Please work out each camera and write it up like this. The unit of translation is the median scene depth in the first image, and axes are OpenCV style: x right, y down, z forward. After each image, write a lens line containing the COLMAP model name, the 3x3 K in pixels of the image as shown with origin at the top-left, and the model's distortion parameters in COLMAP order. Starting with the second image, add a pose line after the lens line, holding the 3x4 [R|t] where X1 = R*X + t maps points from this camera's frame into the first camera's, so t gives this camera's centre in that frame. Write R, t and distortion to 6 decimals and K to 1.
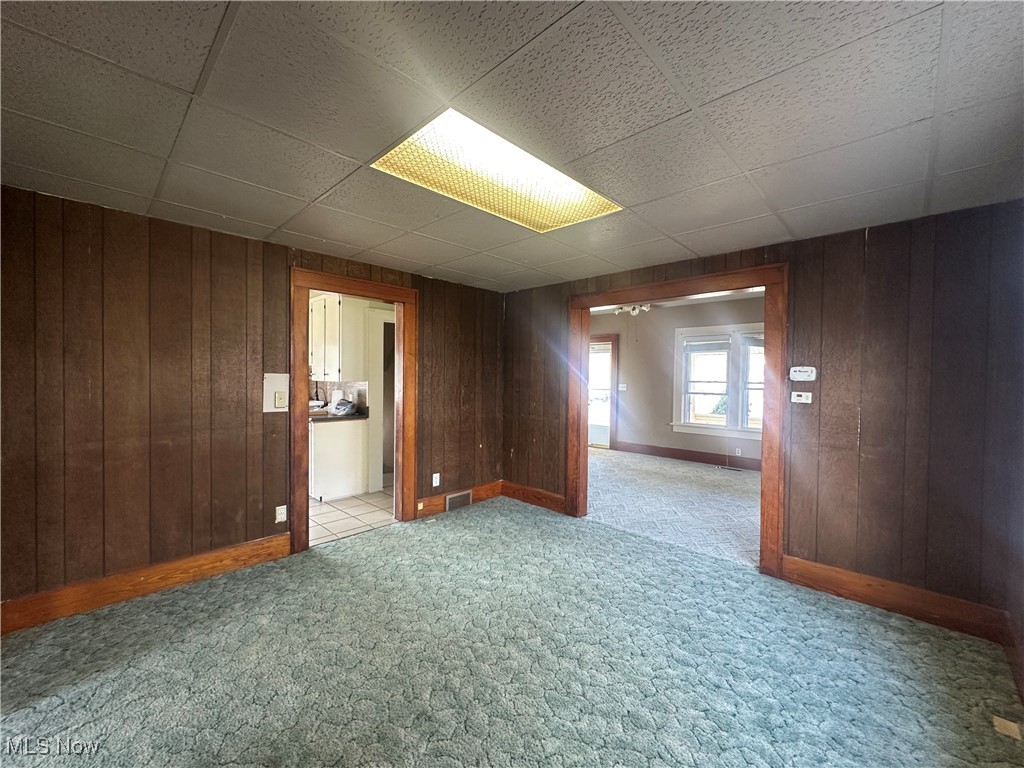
lens RADIAL K [[411.6, 0, 512.0], [0, 411.6, 384.0], [0, 0, 1]] dist [-0.000468, -0.000057]
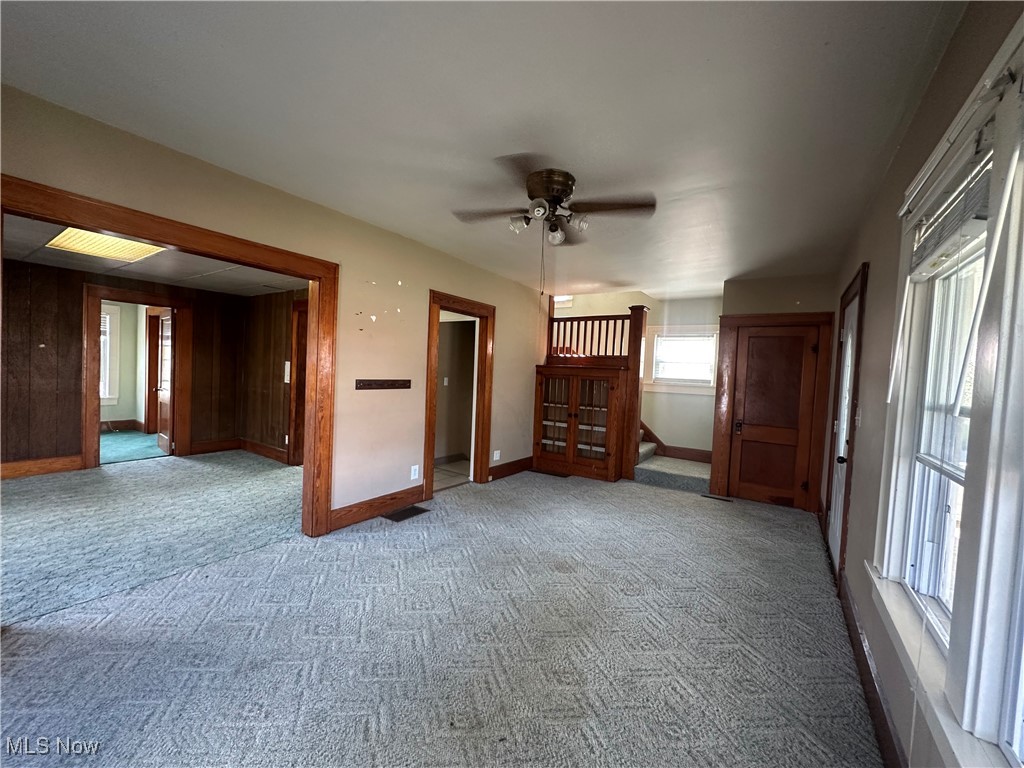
lens RADIAL K [[408.1, 0, 512.0], [0, 408.1, 384.0], [0, 0, 1]] dist [0.001047, -0.000039]
pose [[0.171057, 0.028133, -0.984859, 1.115824], [-0.063714, 0.997816, 0.017437, -0.013656], [0.983199, 0.059766, 0.172476, 1.356969]]
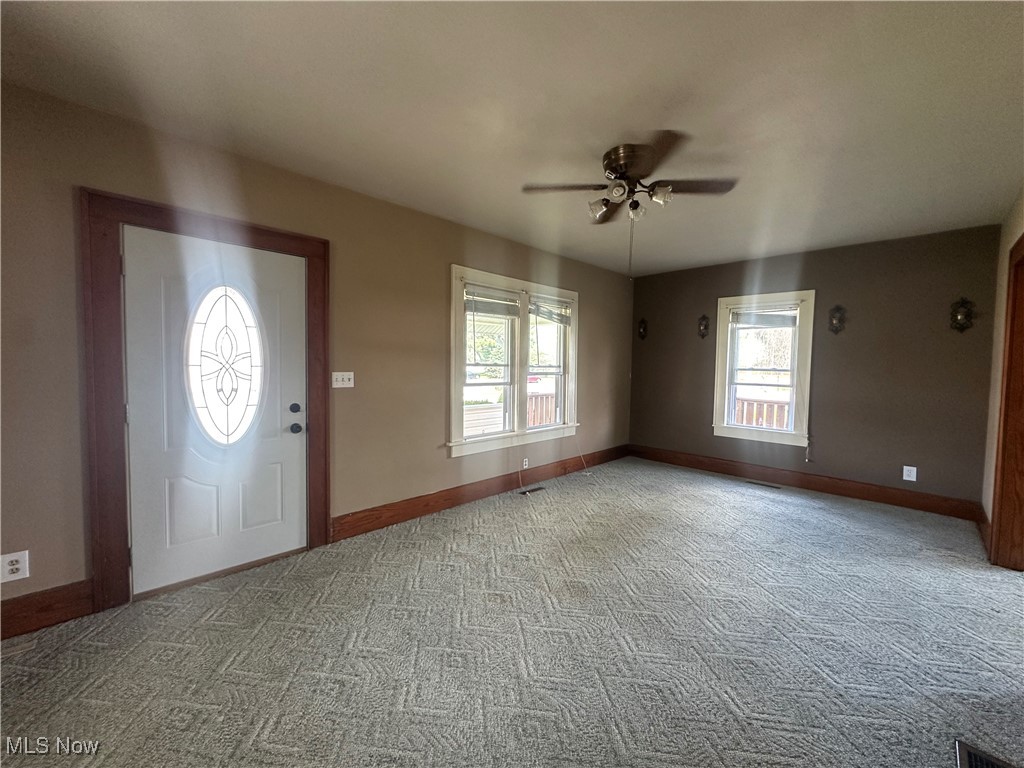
lens RADIAL K [[408.1, 0, 512.0], [0, 408.1, 384.0], [0, 0, 1]] dist [0.001047, -0.000039]
pose [[0.030499, -0.058733, 0.997808, -0.250590], [0.004142, 0.998271, 0.058633, -0.020934], [-0.999526, 0.002345, 0.030689, 1.690136]]
